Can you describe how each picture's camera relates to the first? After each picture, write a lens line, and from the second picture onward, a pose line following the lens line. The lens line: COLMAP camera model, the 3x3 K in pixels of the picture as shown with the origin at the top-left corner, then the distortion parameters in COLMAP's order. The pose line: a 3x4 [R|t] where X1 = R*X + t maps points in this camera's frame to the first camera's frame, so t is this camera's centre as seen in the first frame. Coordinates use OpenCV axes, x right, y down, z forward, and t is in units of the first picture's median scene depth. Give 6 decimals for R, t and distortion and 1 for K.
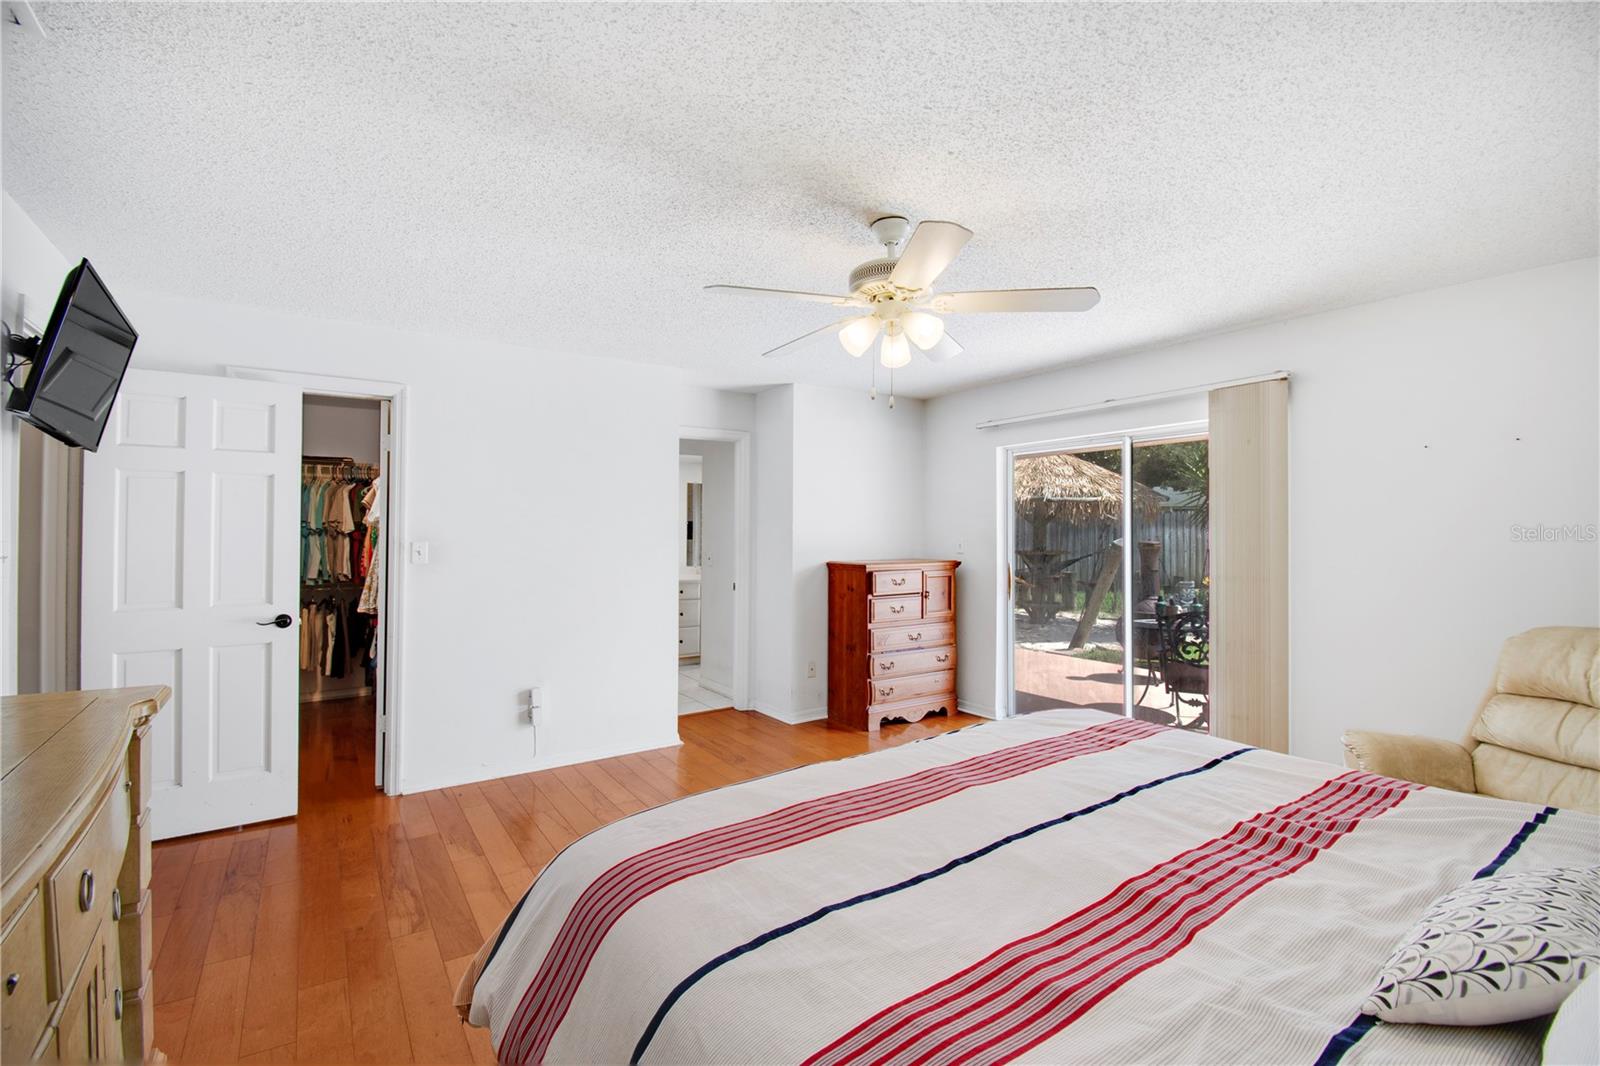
lens RADIAL K [[697.7, 0, 794.7], [0, 697.7, 528.0], [0, 0, 1]] dist [0.016355, -0.023472]
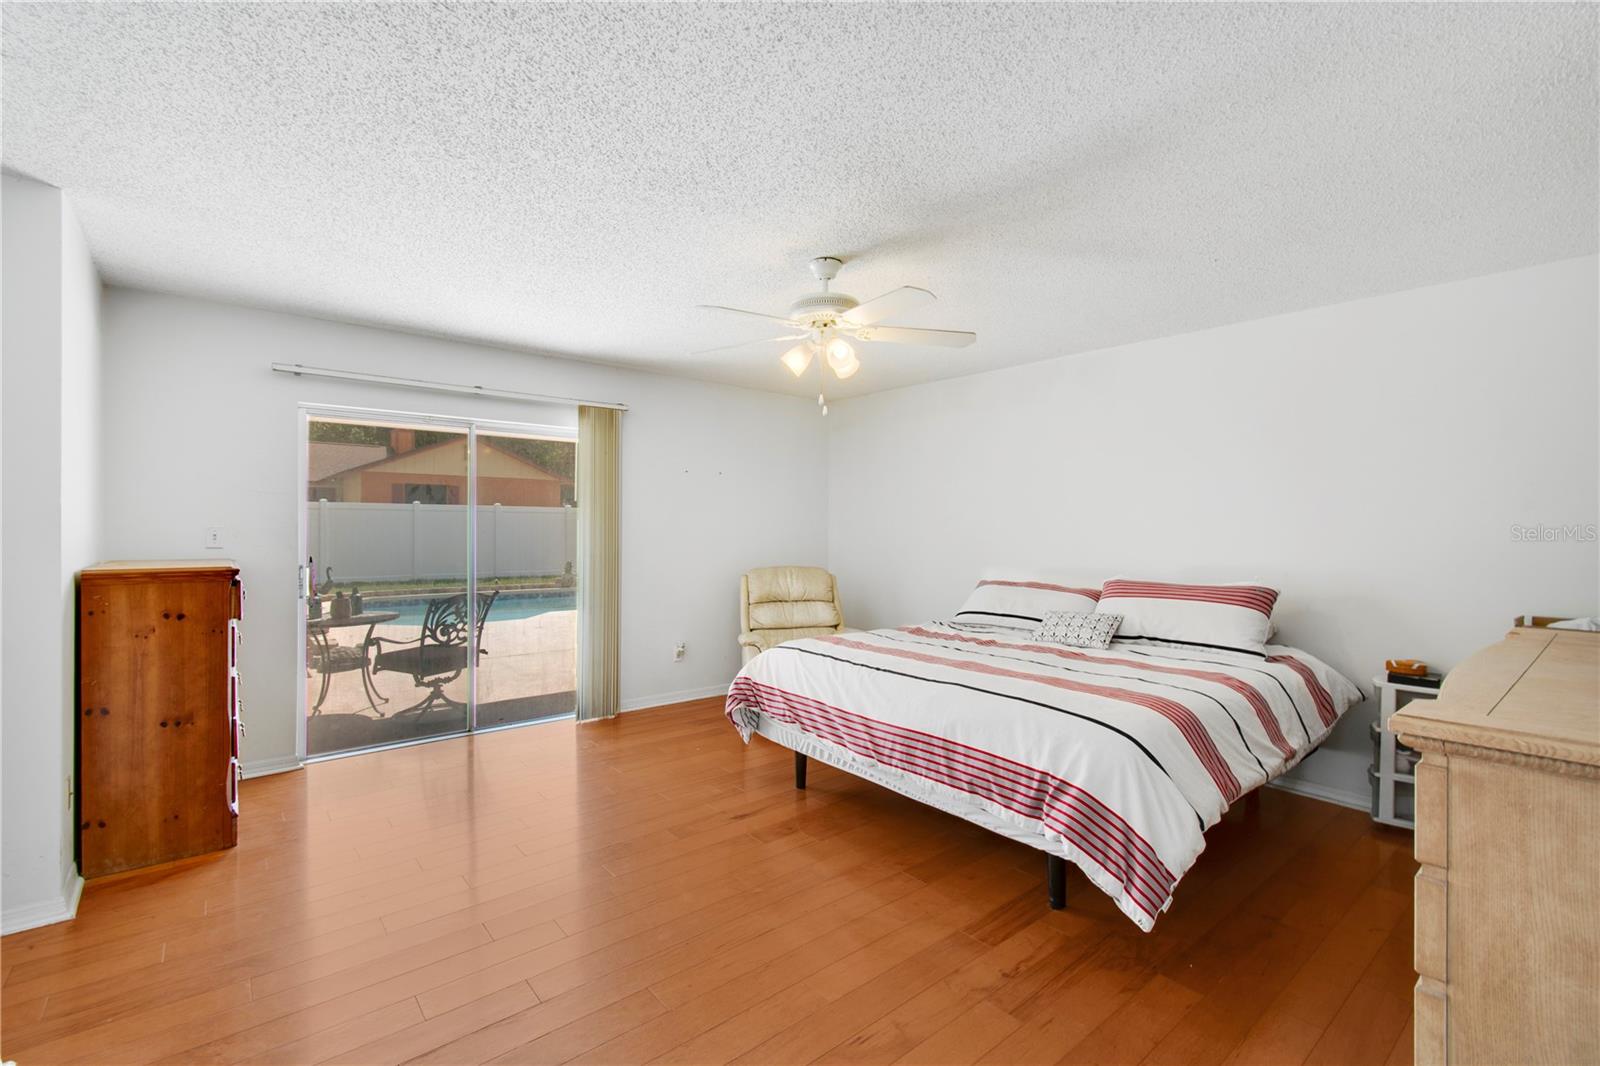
lens RADIAL K [[711.1, 0, 792.5], [0, 711.1, 524.8], [0, 0, 1]] dist [0.000382, -0.000251]
pose [[-0.077943, 0.001537, 0.996957, -0.522027], [-0.009206, 0.999955, -0.002262, 0.011183], [-0.996915, -0.009354, -0.077925, 0.551797]]
